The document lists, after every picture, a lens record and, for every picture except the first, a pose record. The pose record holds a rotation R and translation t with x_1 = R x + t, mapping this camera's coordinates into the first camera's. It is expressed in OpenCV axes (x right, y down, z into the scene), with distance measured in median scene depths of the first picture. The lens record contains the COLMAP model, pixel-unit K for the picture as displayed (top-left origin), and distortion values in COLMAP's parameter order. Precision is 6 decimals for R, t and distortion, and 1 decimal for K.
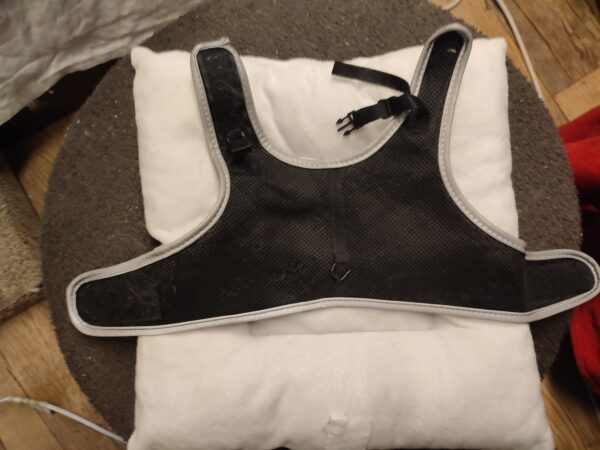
lens RADIAL K [[436.2, 0, 293.8], [0, 436.2, 224.3], [0, 0, 1]] dist [0.007460, -0.021574]
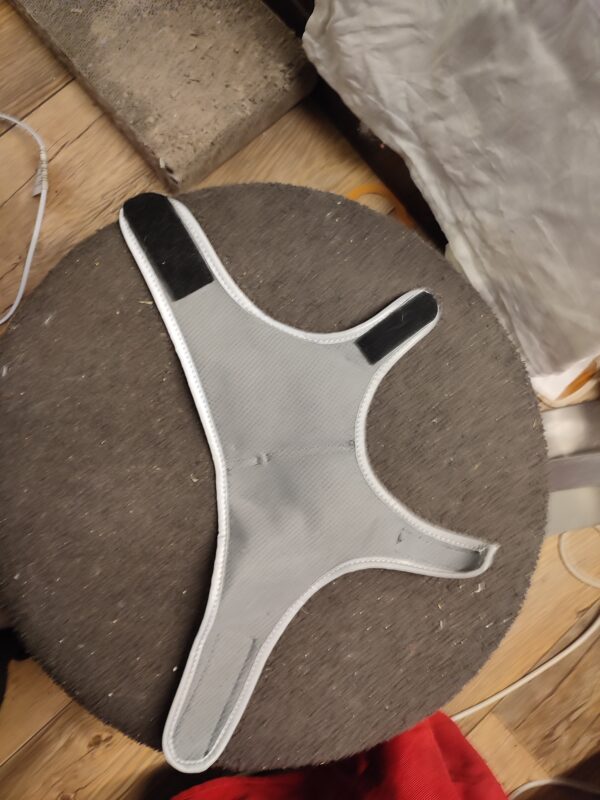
lens RADIAL K [[581.6, 0, 303.5], [0, 581.6, 395.3], [0, 0, 1]] dist [0.007460, -0.021574]
pose [[0.178678, 0.982908, -0.044349, -0.022188], [-0.983808, 0.177838, -0.022242, -0.025528], [-0.013975, 0.047605, 0.998768, -0.183612]]
